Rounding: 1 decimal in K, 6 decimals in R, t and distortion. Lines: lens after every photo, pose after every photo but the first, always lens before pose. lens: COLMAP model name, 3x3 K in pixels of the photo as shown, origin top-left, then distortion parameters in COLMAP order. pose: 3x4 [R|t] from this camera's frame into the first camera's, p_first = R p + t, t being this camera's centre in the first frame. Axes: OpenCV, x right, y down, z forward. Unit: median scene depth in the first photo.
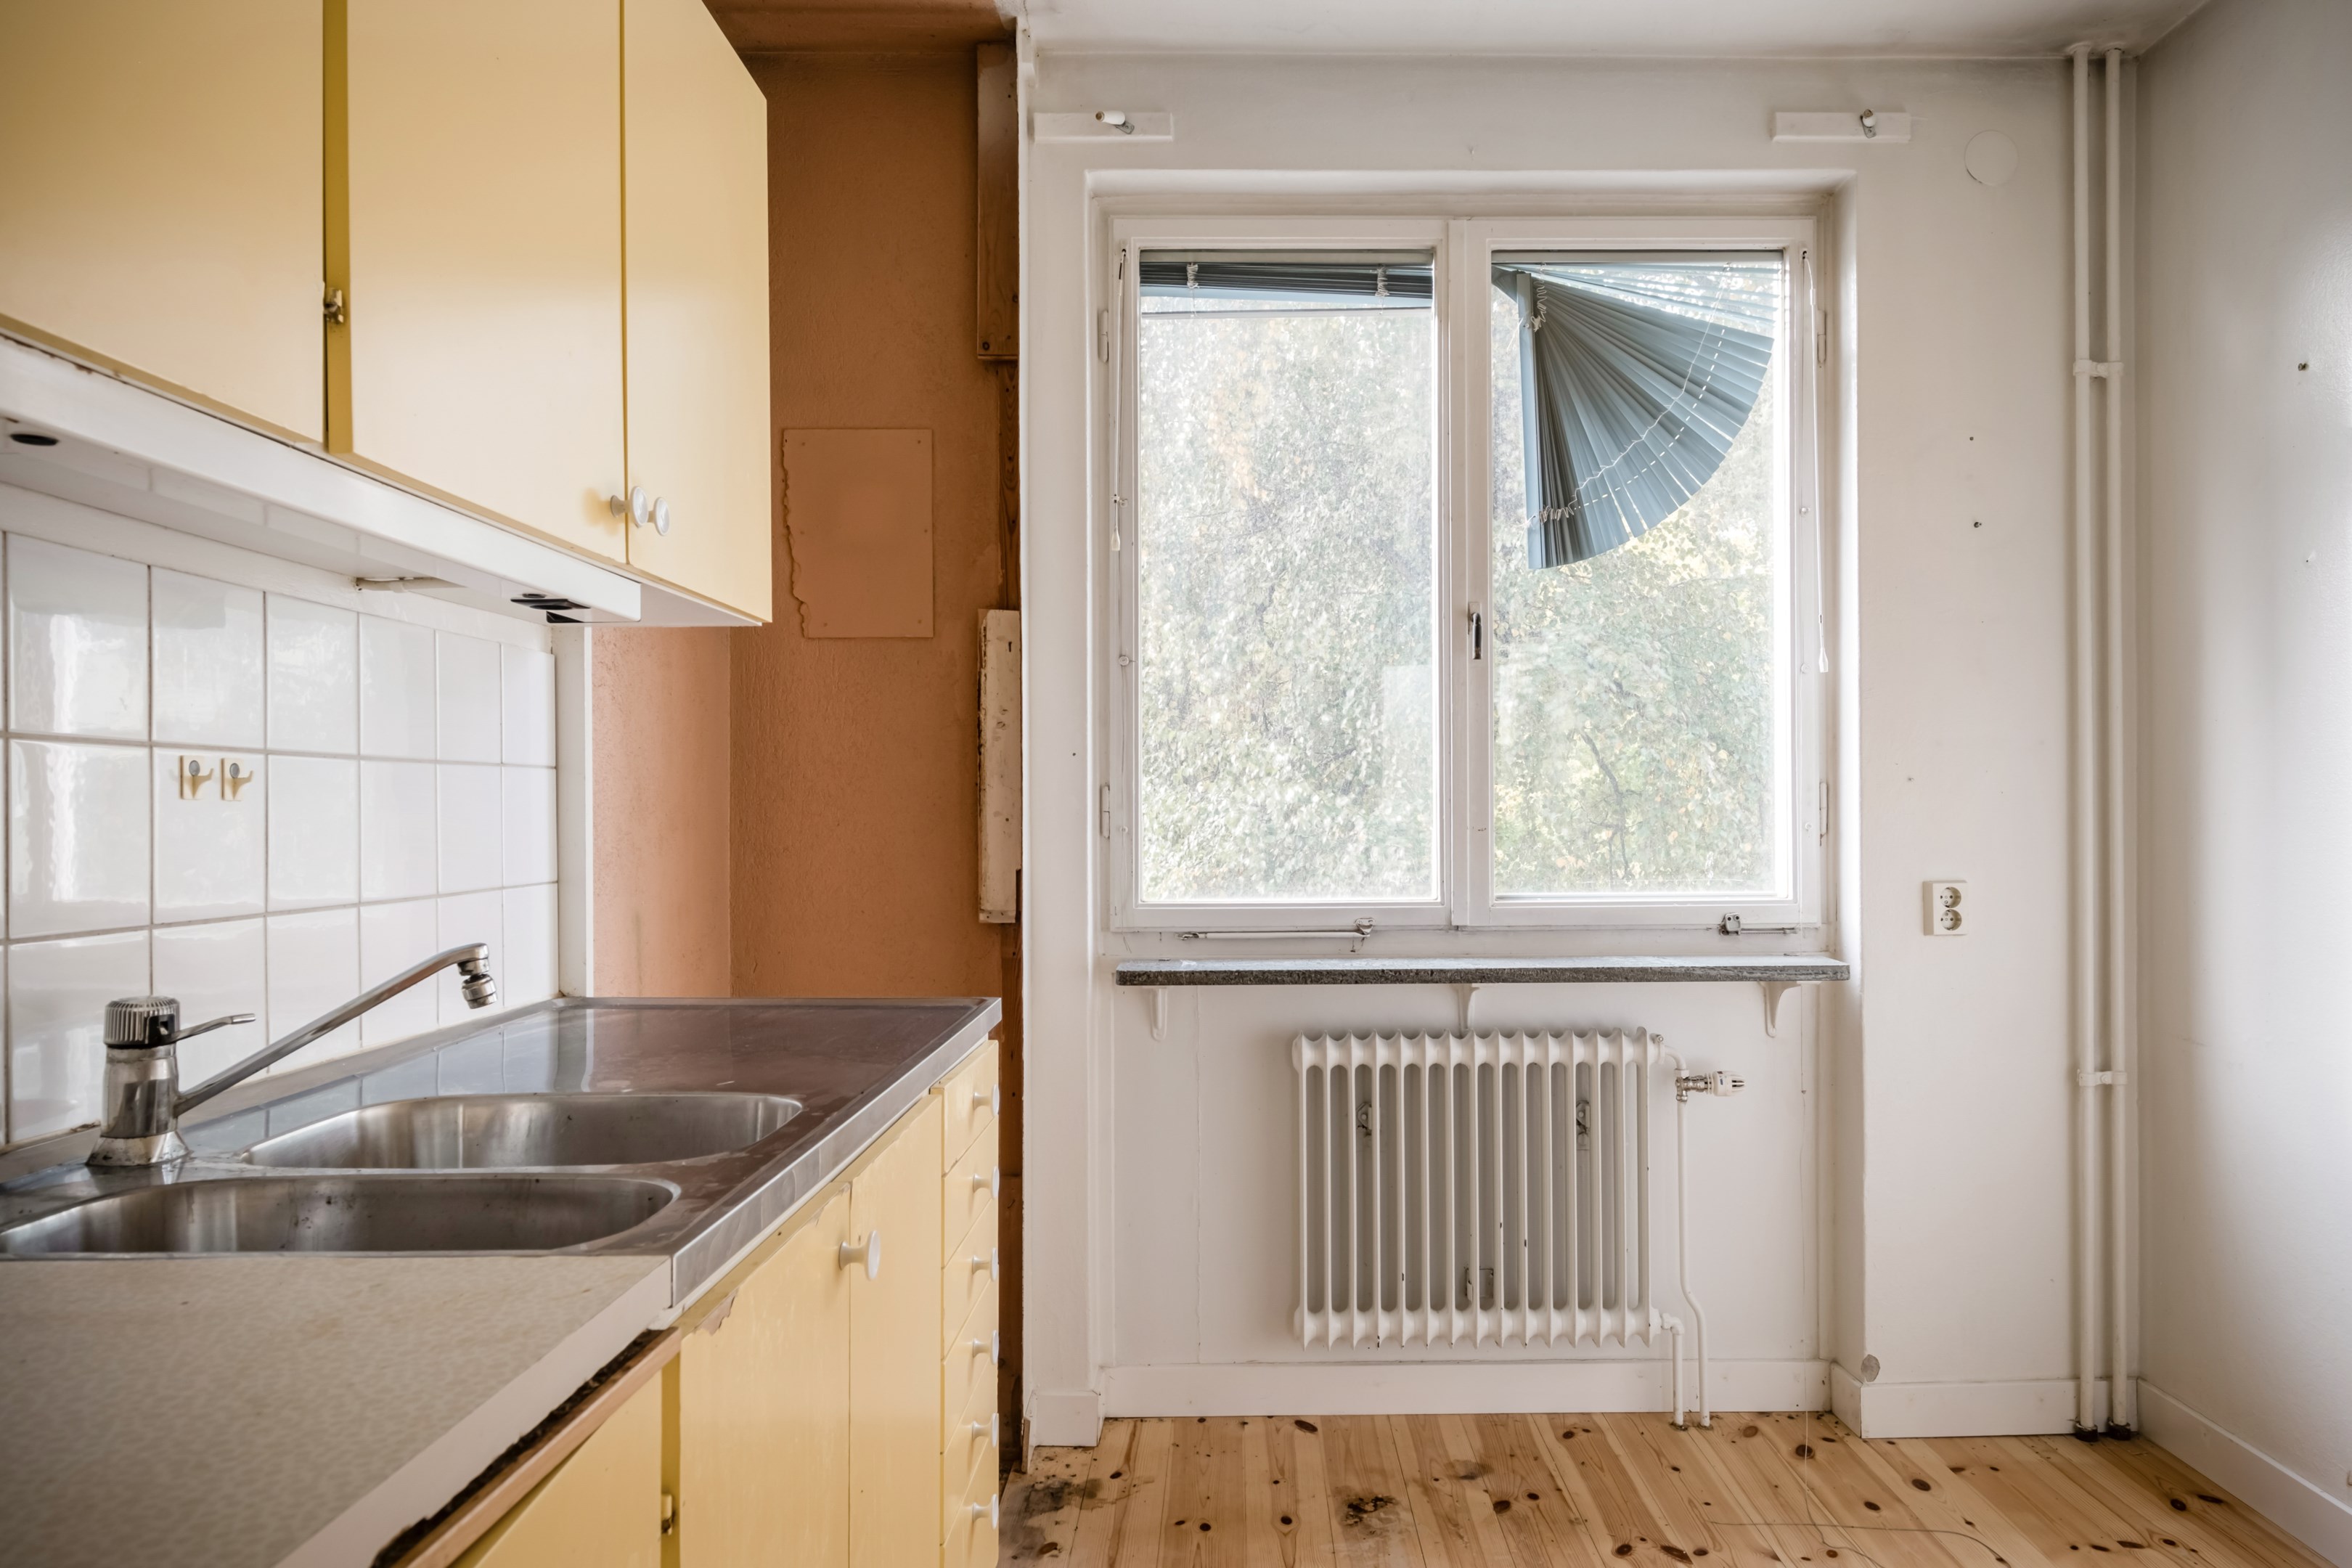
lens RADIAL K [[1550.2, 0, 1229.5], [0, 1550.2, 801.9], [0, 0, 1]] dist [0.005015, -0.003749]
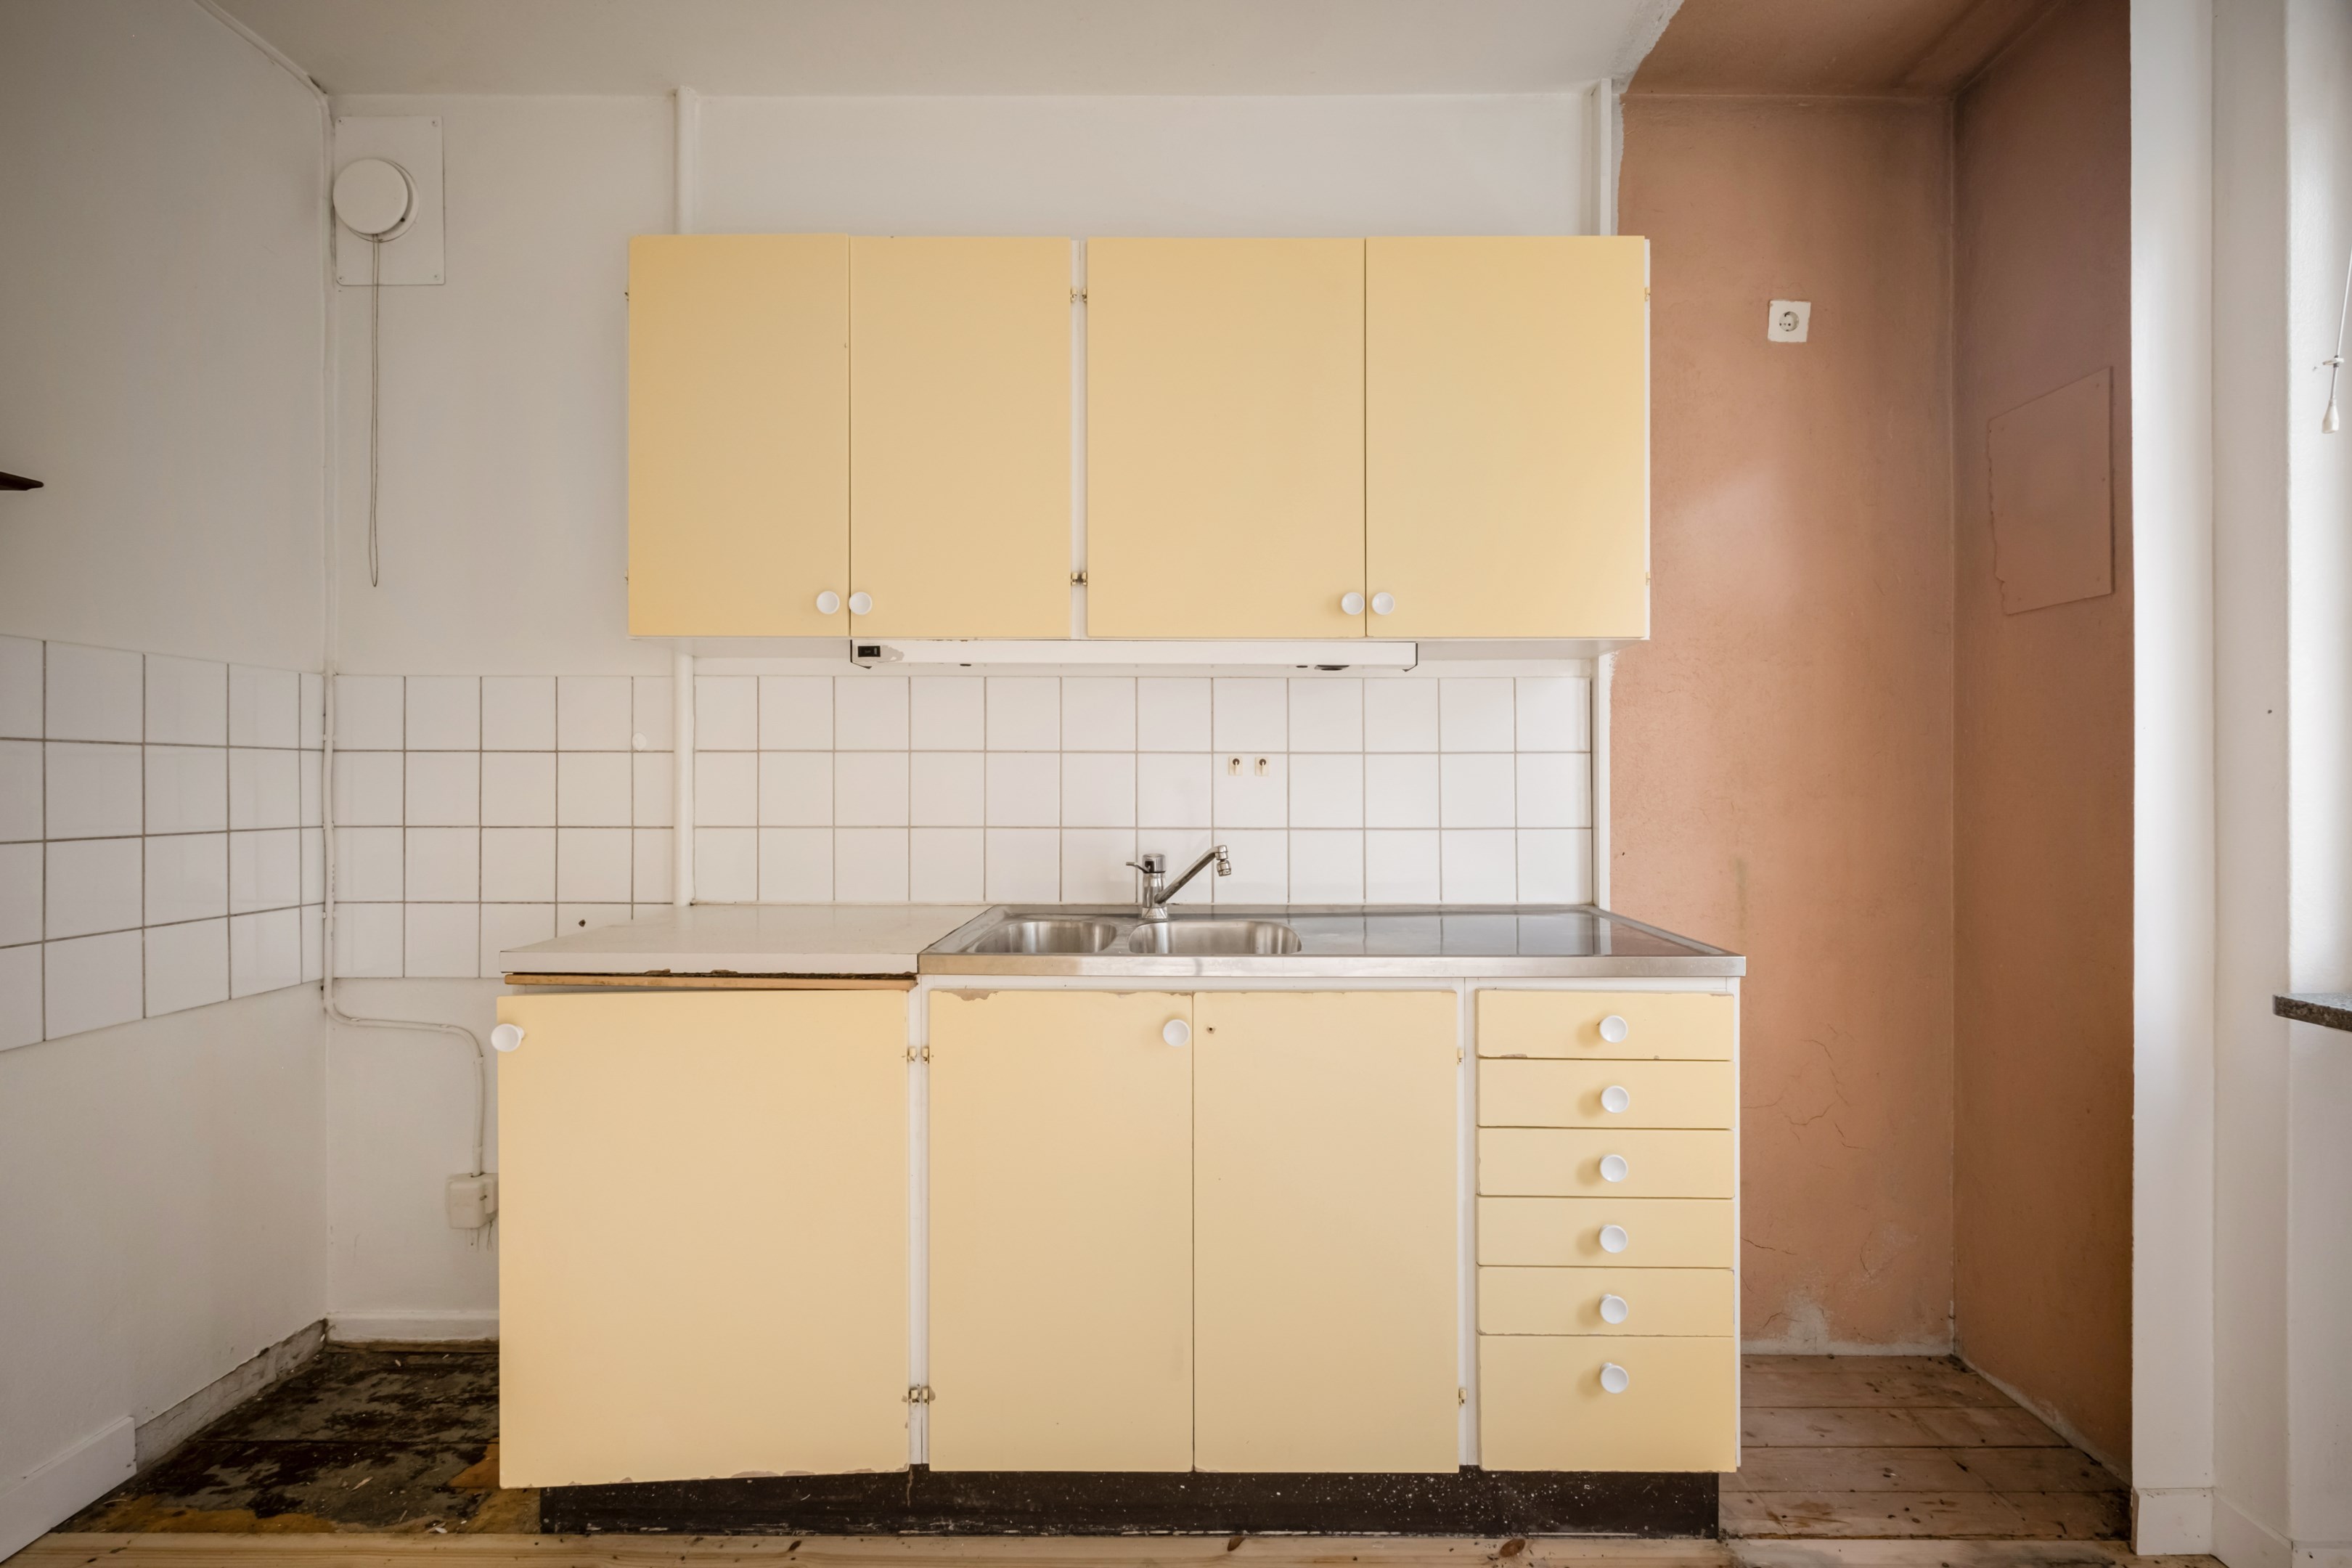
lens RADIAL K [[1038.9, 0, 1179.0], [0, 1038.9, 782.8], [0, 0, 1]] dist [0.004584, -0.000589]
pose [[-0.041605, 0.003289, -0.999129, 0.441701], [0.004753, 0.999984, 0.003094, 0.002098], [0.999123, -0.004620, -0.041620, 0.492956]]
